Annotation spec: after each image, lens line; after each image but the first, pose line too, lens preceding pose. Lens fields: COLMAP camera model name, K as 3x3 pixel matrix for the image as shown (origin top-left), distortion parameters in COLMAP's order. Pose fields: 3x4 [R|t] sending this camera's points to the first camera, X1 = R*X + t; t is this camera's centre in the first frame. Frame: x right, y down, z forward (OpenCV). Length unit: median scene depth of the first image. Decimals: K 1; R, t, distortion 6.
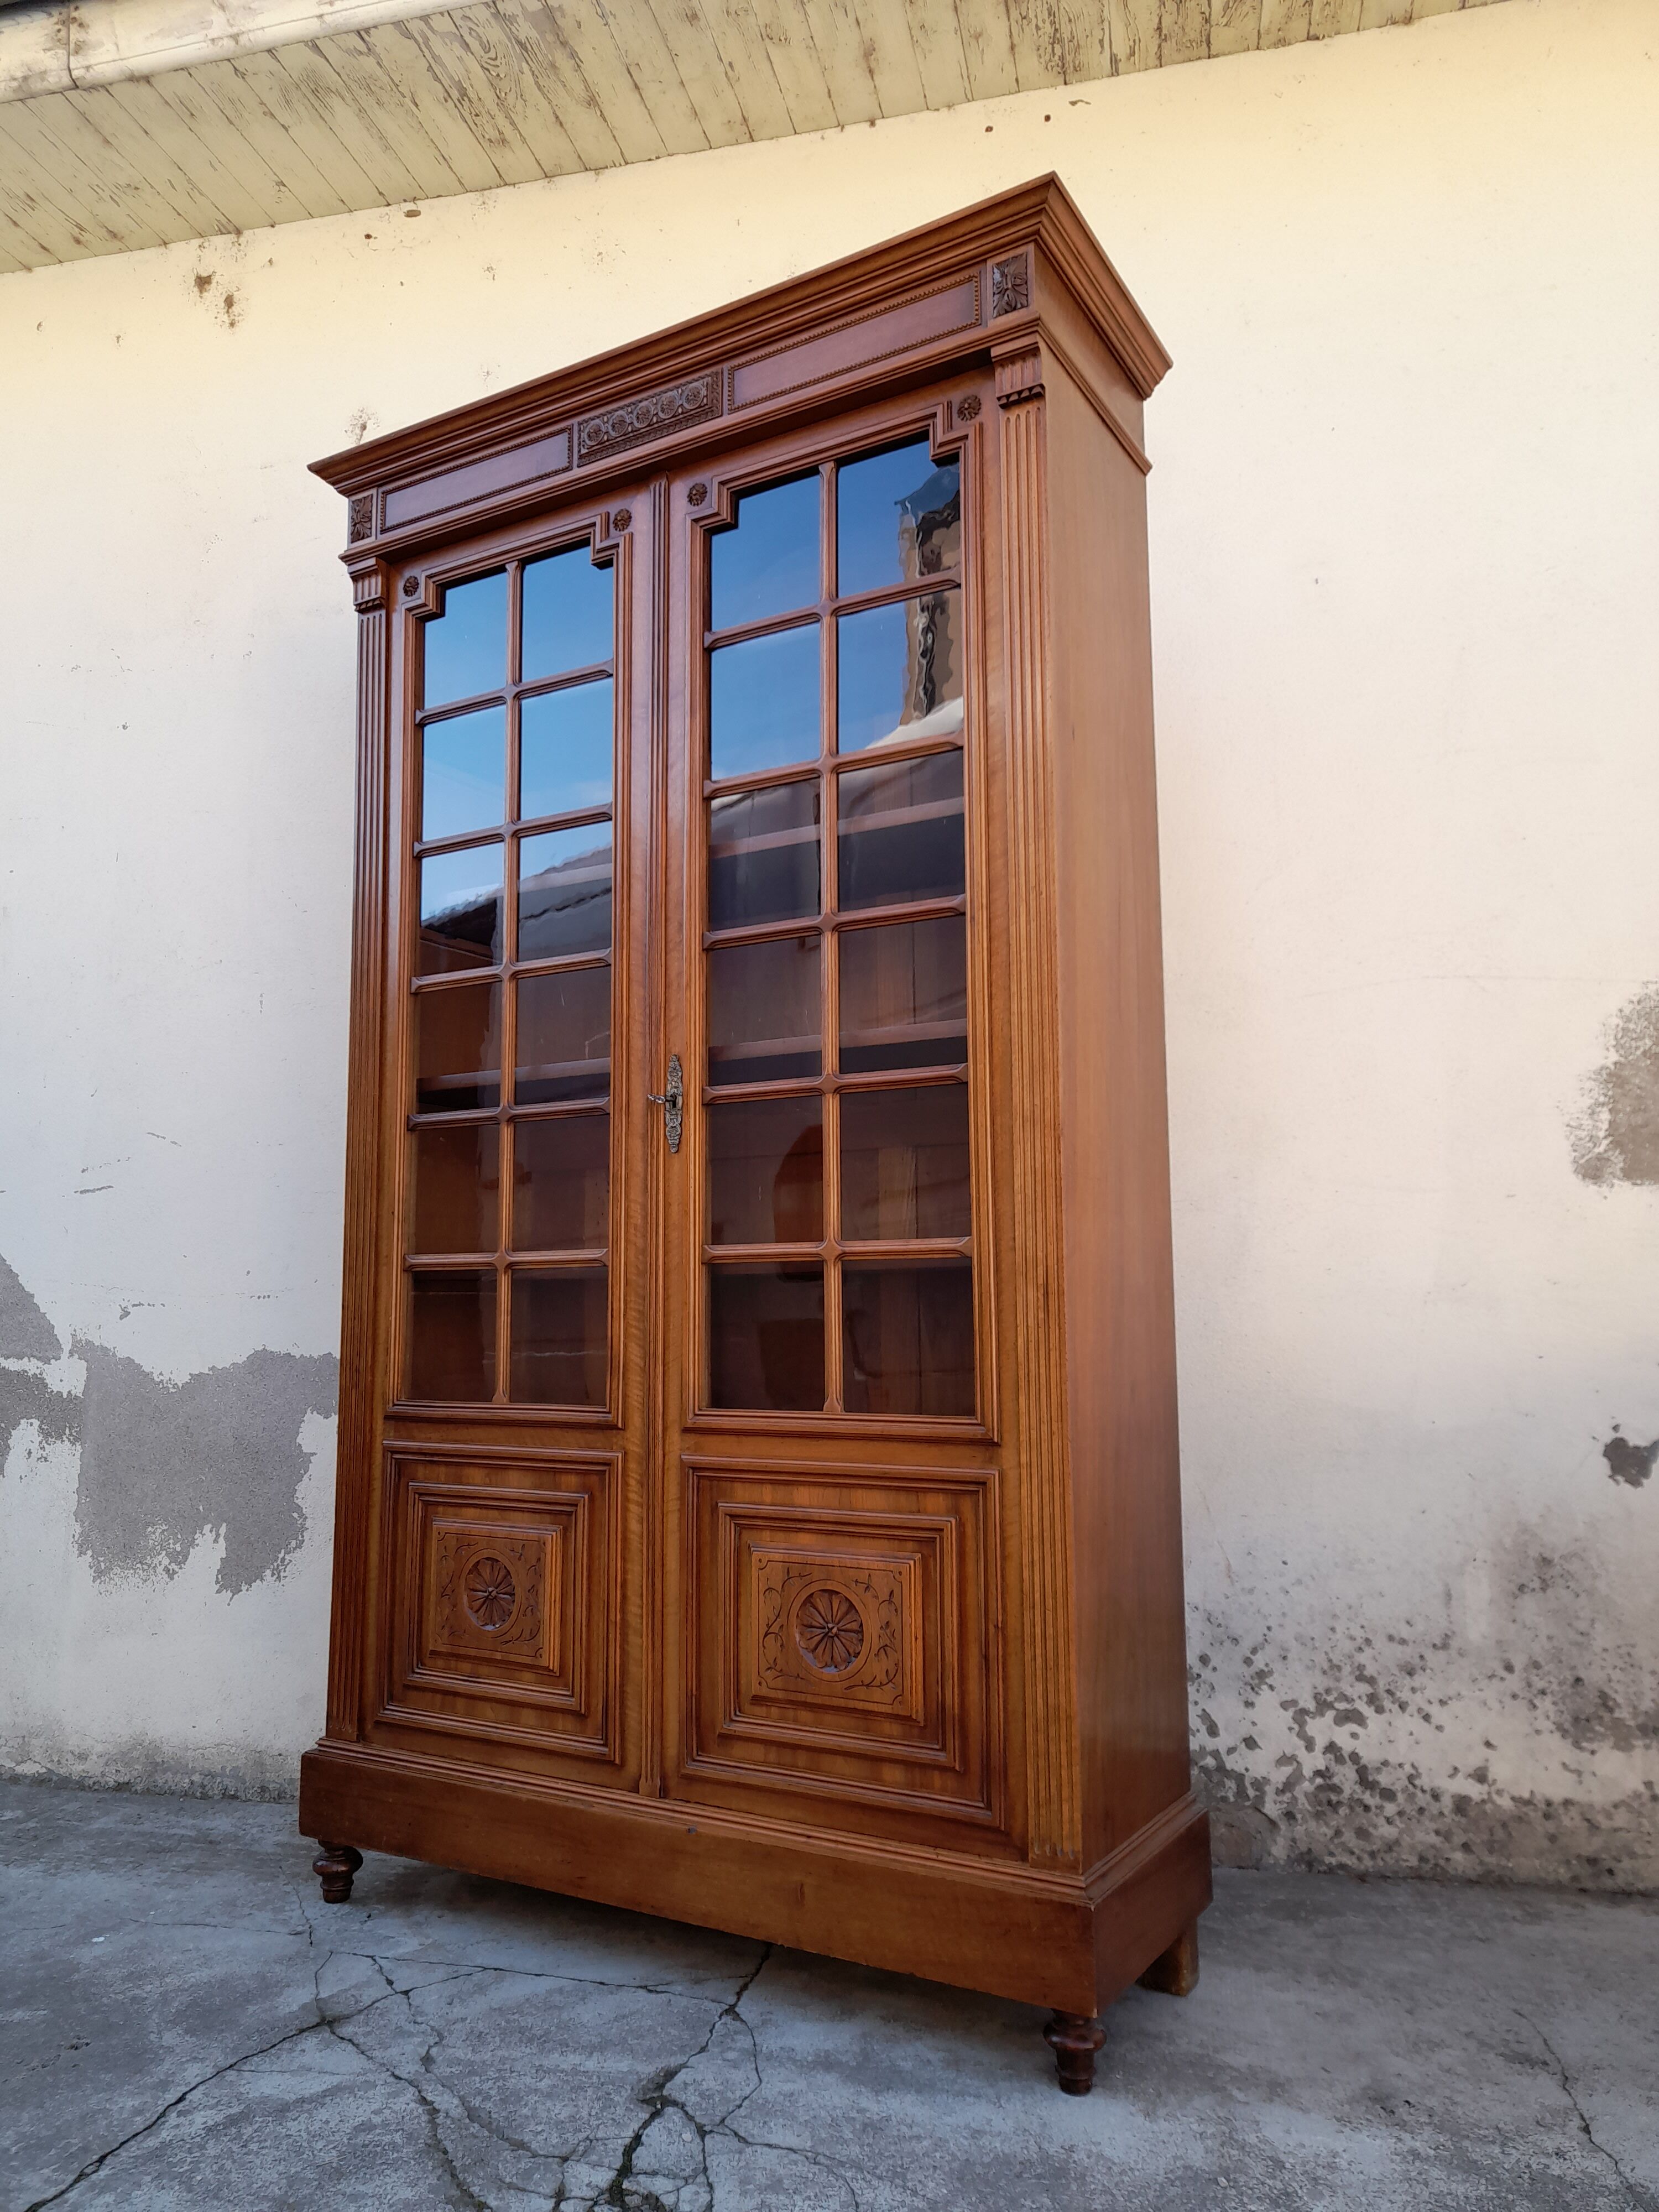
lens RADIAL K [[1621.1, 0, 821.5], [0, 1621.1, 1120.7], [0, 0, 1]] dist [0.036316, -0.033819]
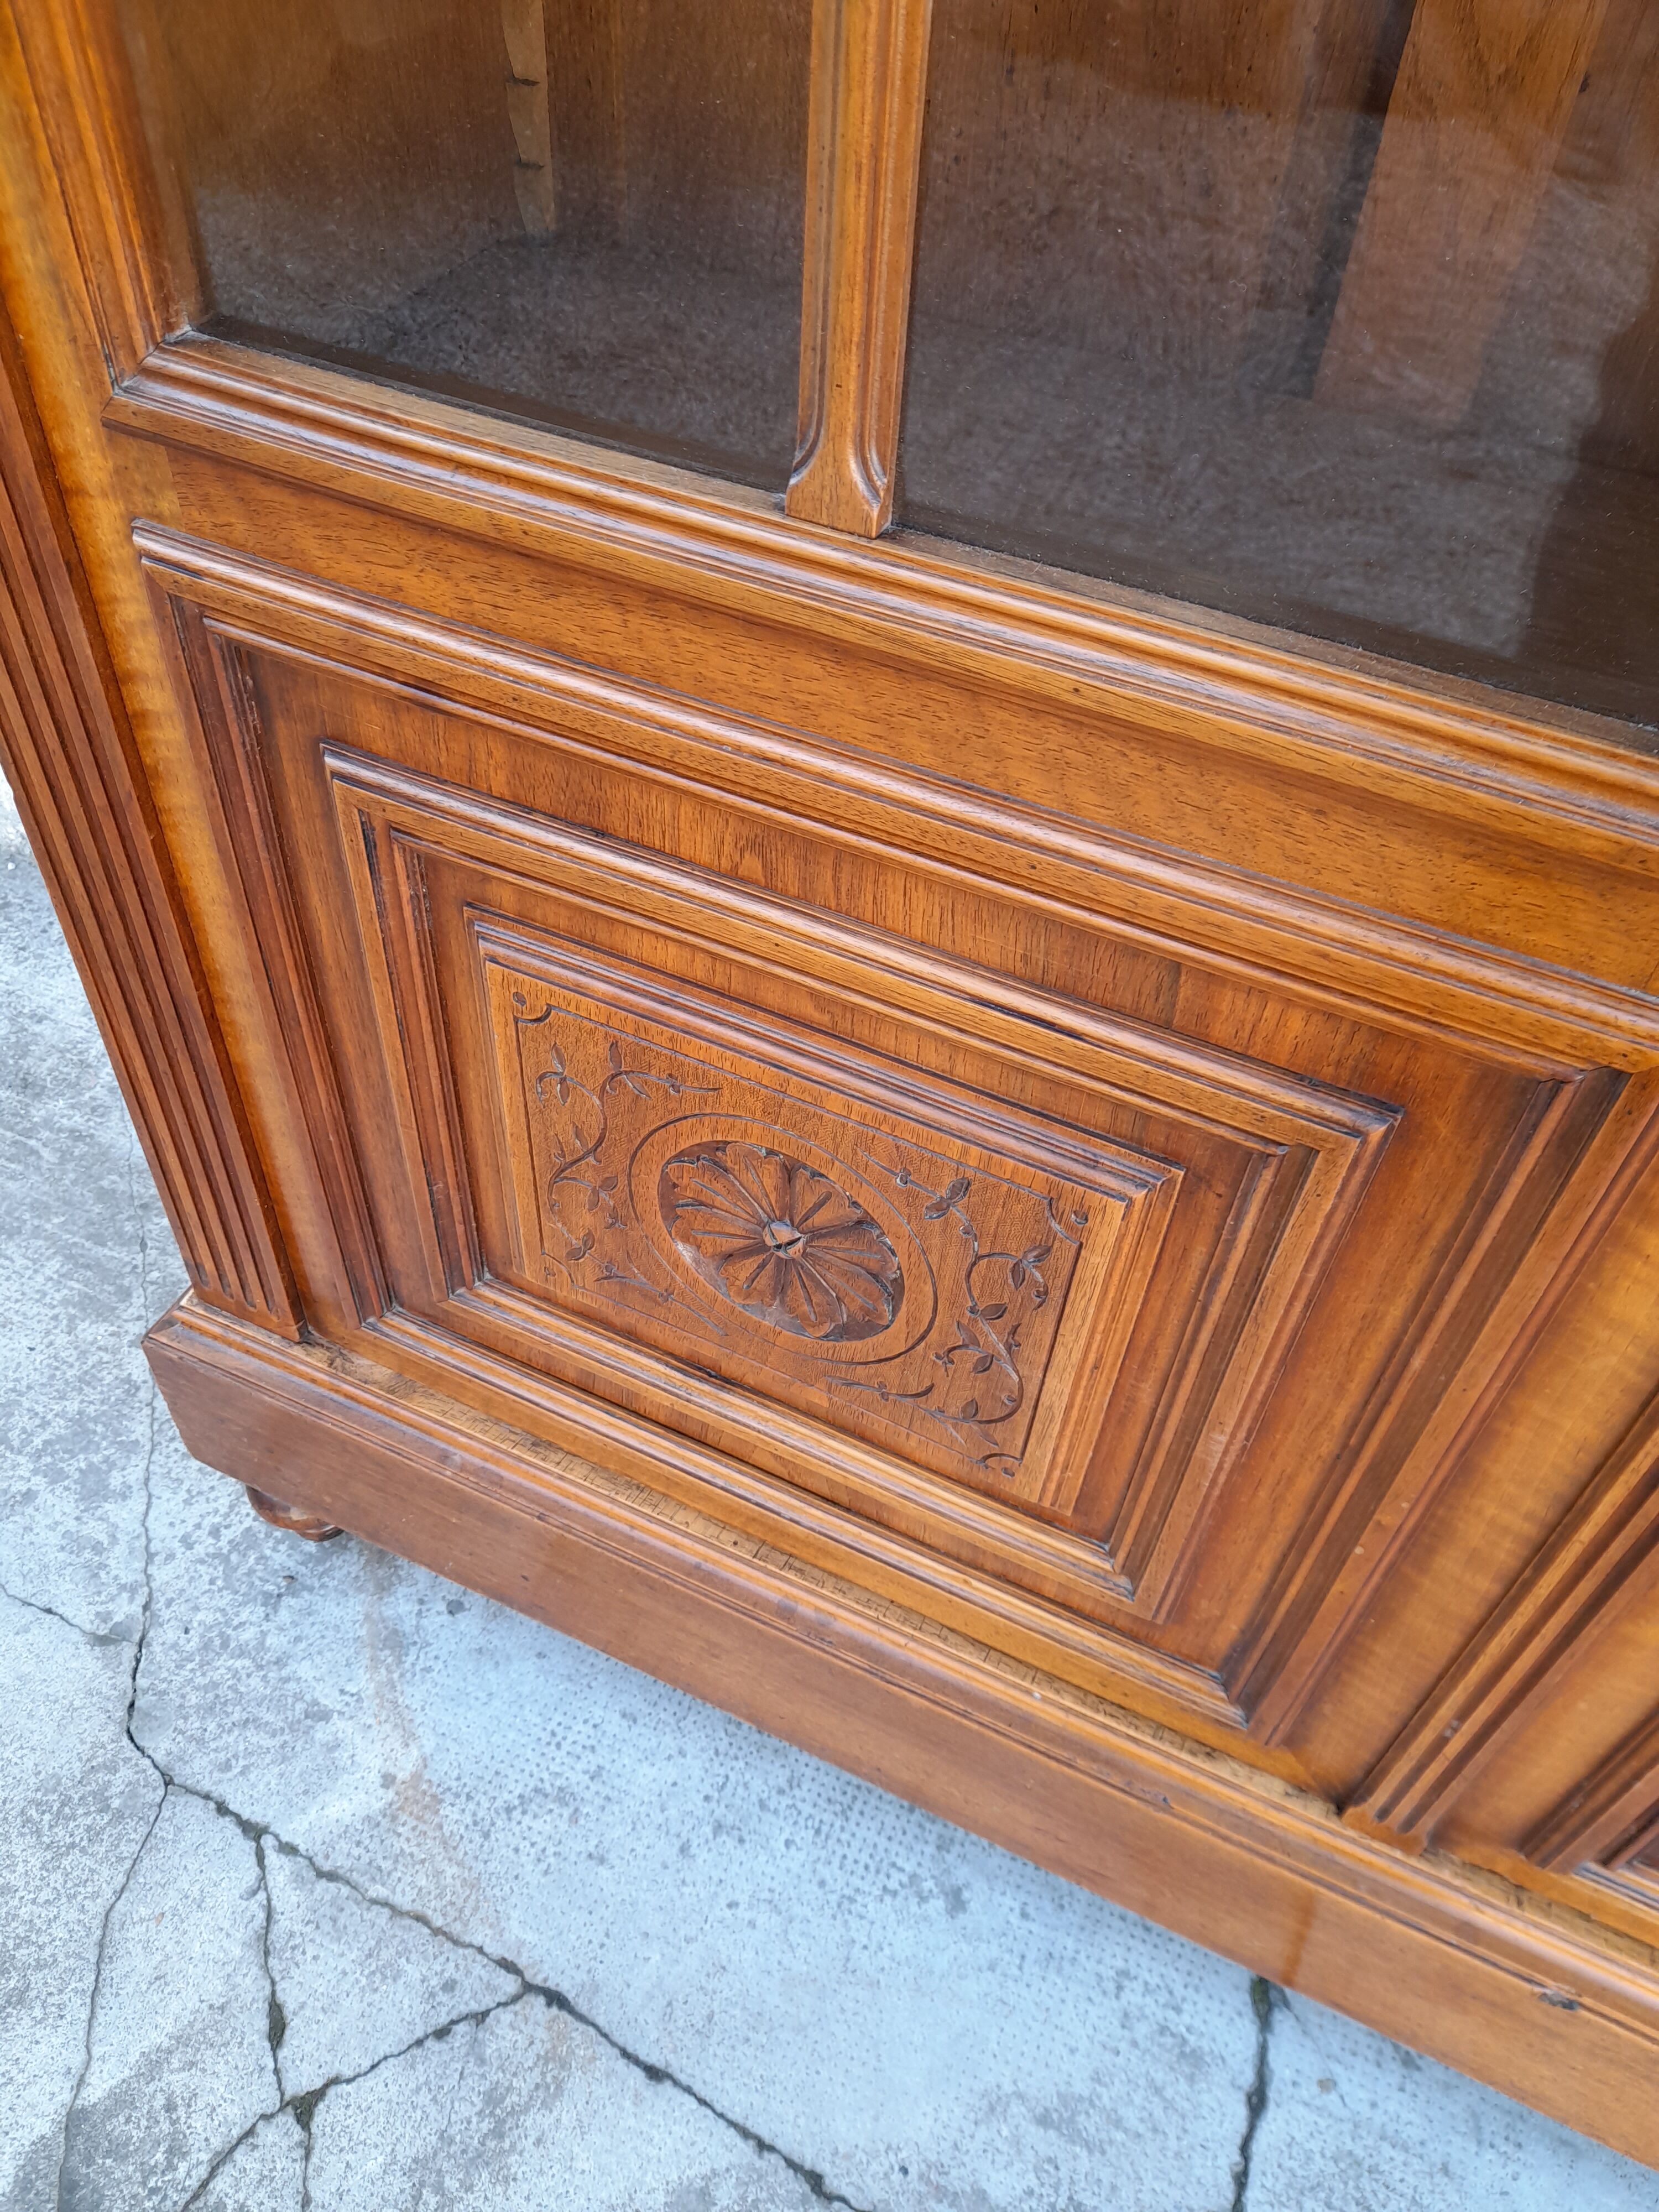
lens RADIAL K [[1621.1, 0, 823.0], [0, 1621.1, 1097.0], [0, 0, 1]] dist [0.036316, -0.033819]
pose [[0.991903, -0.046154, 0.118313, -0.227193], [-0.066016, 0.608473, 0.790824, 0.078630], [-0.108490, -0.792231, 0.600500, 0.873583]]
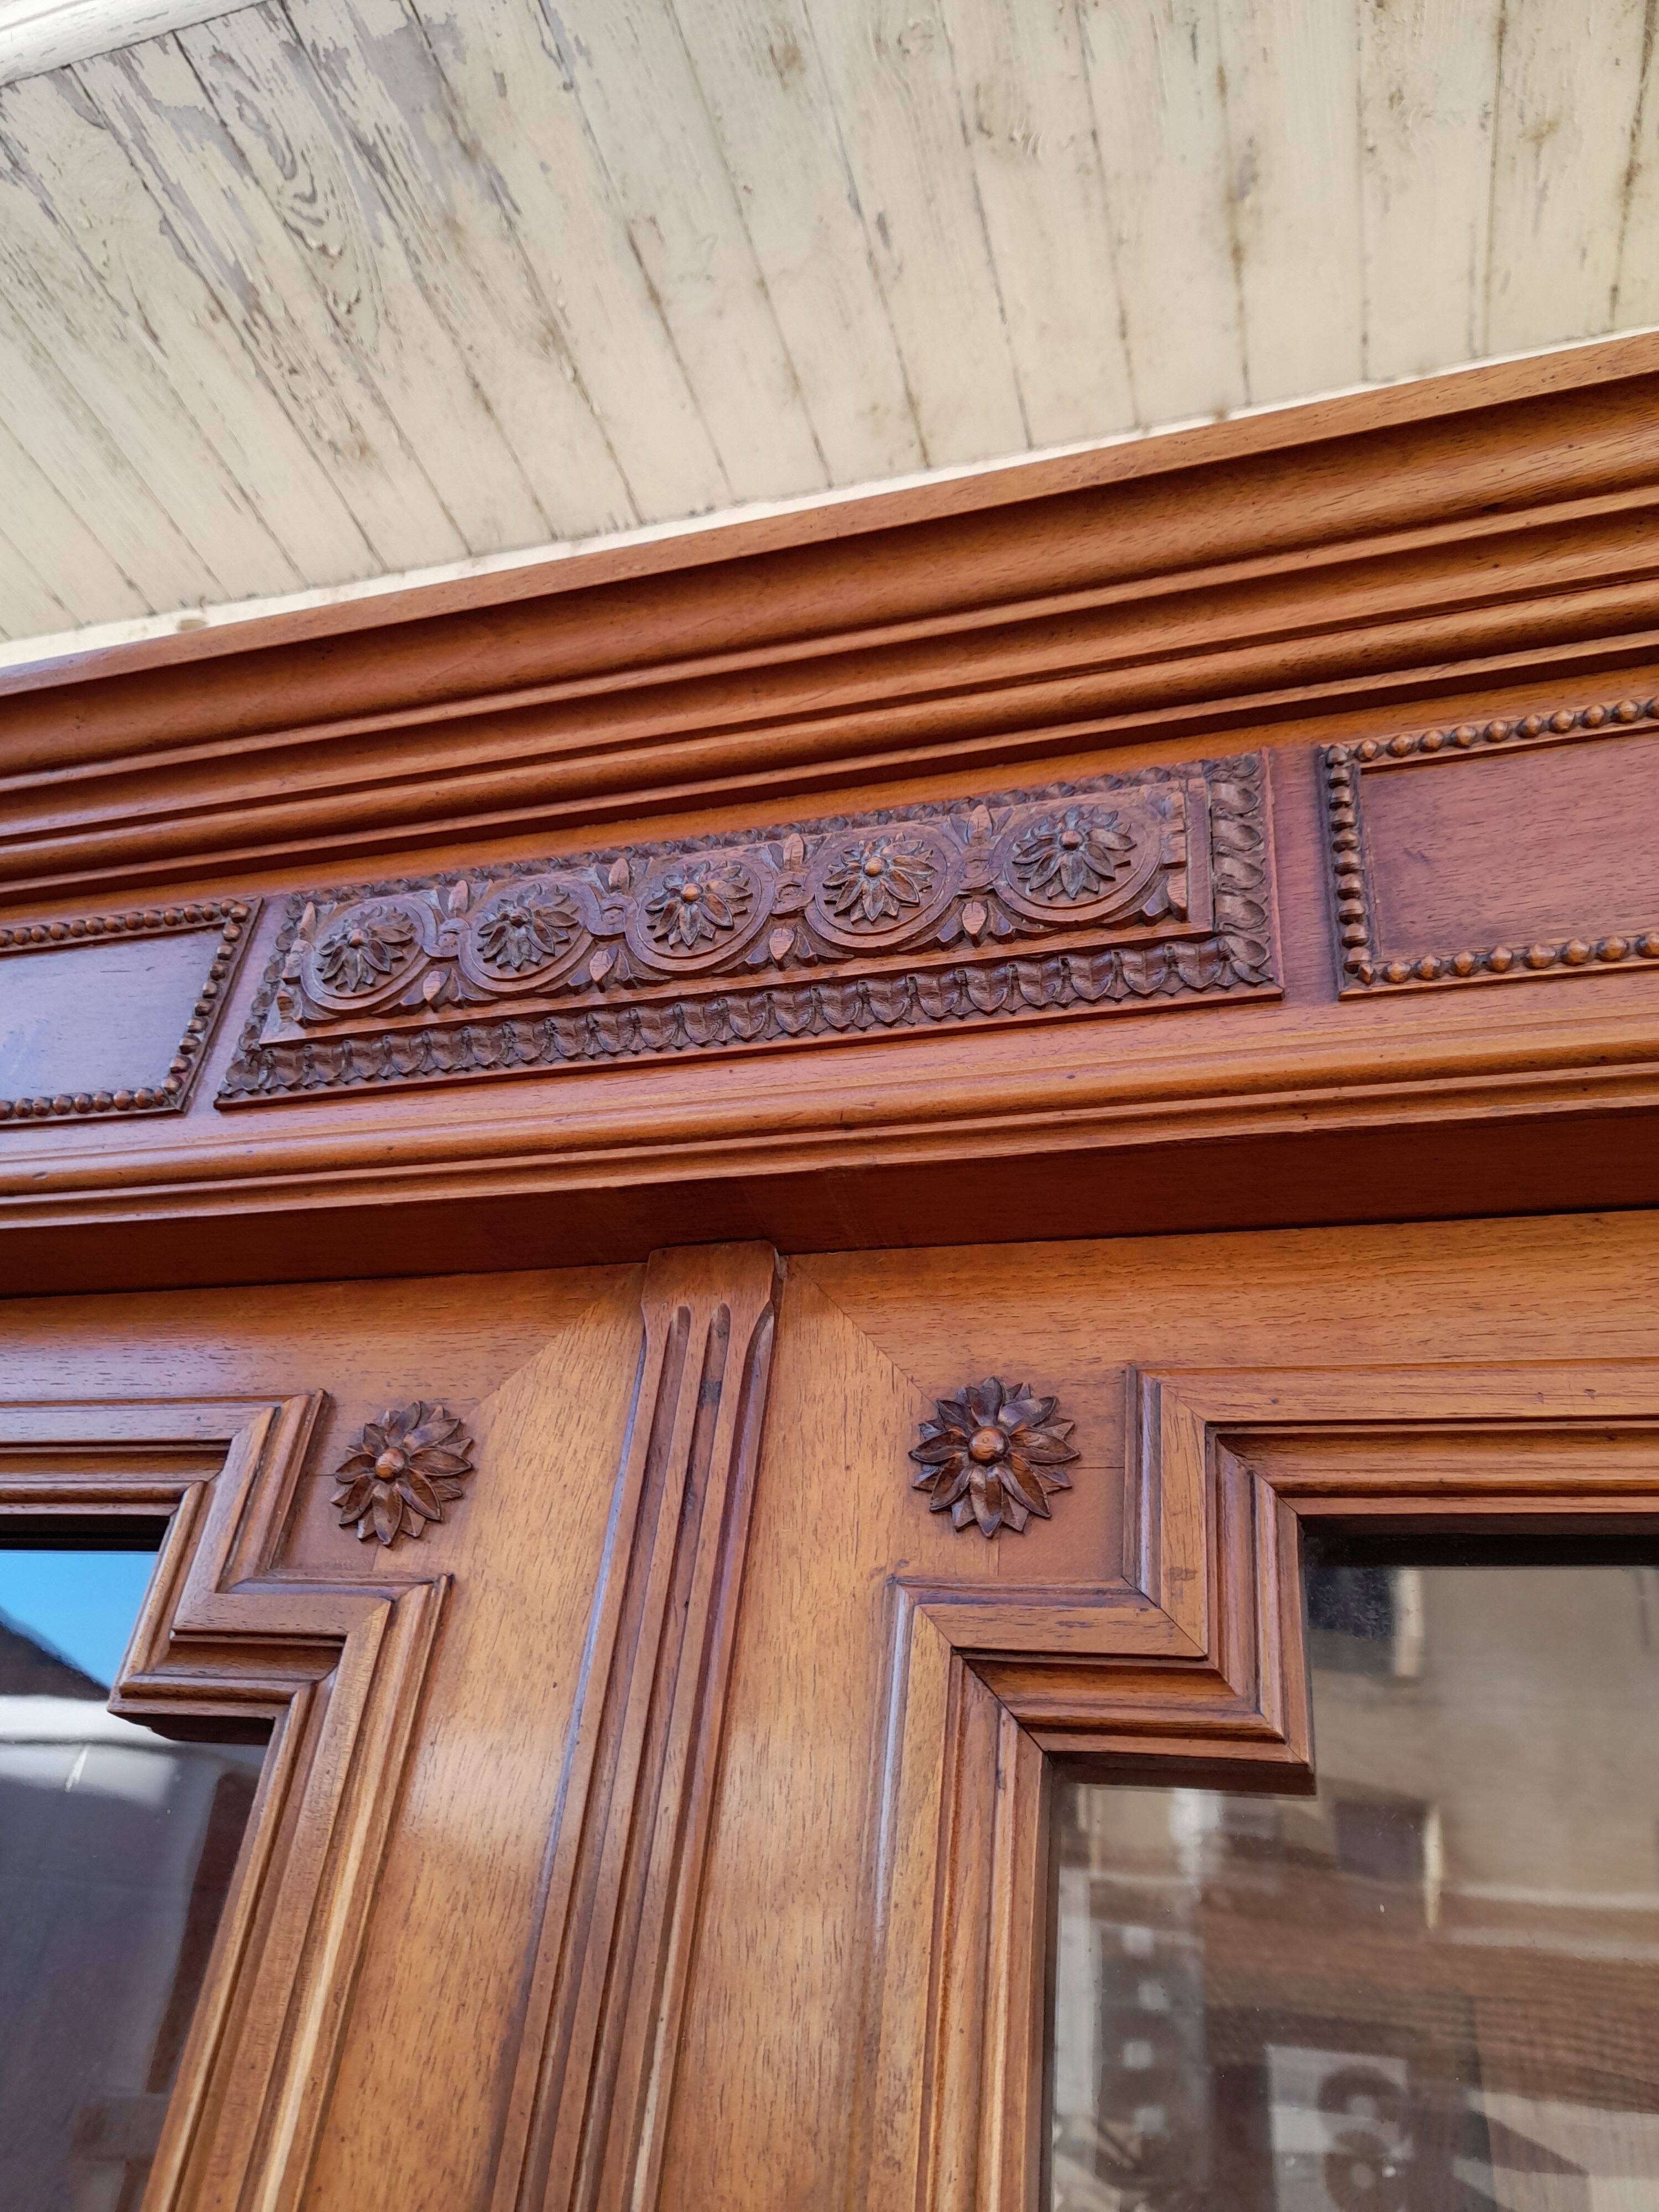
lens RADIAL K [[1621.1, 0, 809.3], [0, 1621.1, 1116.6], [0, 0, 1]] dist [0.036316, -0.033819]
pose [[0.966913, 0.216847, 0.134378, -0.118703], [-0.139070, 0.889648, -0.434955, -0.353211], [-0.213868, 0.401876, 0.890369, 0.881333]]
